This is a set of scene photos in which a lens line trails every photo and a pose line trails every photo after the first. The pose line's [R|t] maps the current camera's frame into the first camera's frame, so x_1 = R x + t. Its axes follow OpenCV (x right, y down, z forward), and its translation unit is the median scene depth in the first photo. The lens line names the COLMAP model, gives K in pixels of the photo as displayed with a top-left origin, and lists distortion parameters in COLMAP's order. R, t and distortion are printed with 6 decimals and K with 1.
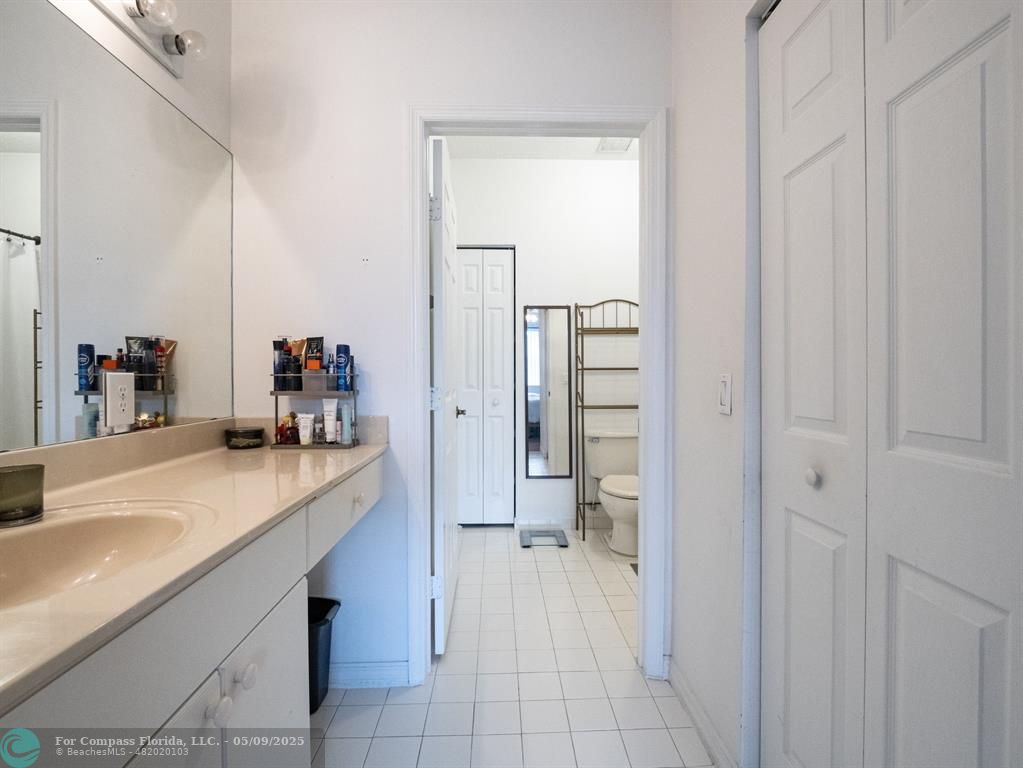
lens RADIAL K [[494.7, 0, 514.8], [0, 494.7, 381.7], [0, 0, 1]] dist [-0.015144, -0.001639]
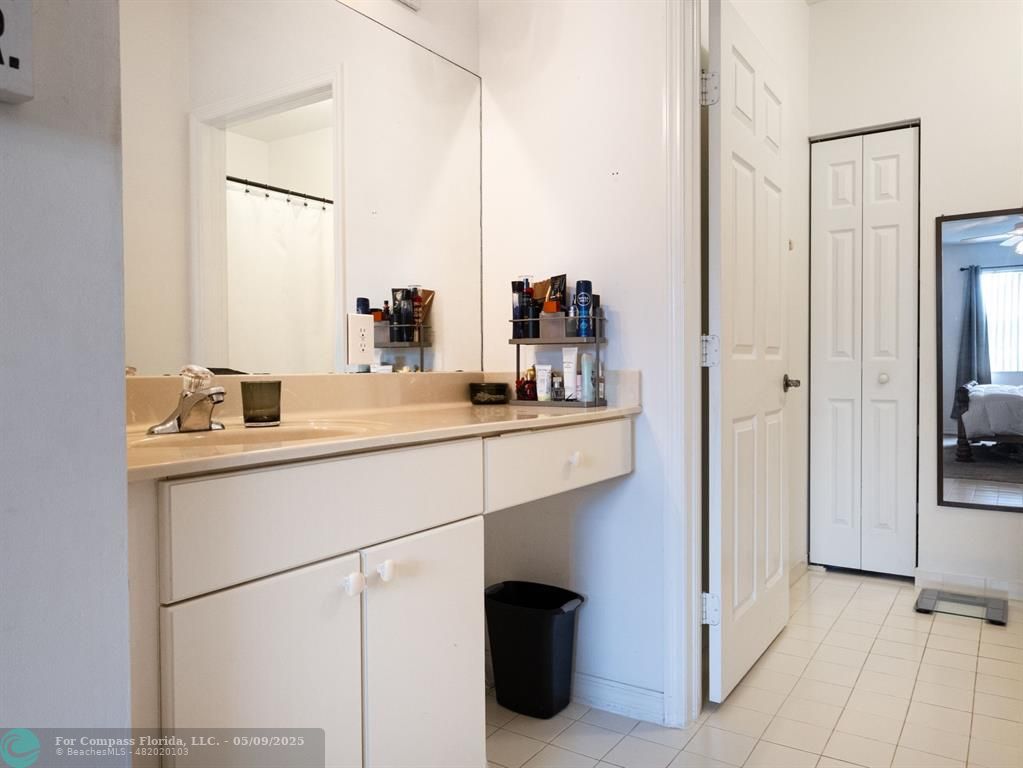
lens RADIAL K [[742.4, 0, 512.2], [0, 742.4, 382.2], [0, 0, 1]] dist [-0.004462, -0.001139]
pose [[0.807878, 0.006882, -0.589310, 0.281252], [-0.001204, 0.999949, 0.010027, 0.080437], [0.589349, -0.007391, 0.807845, -0.064794]]
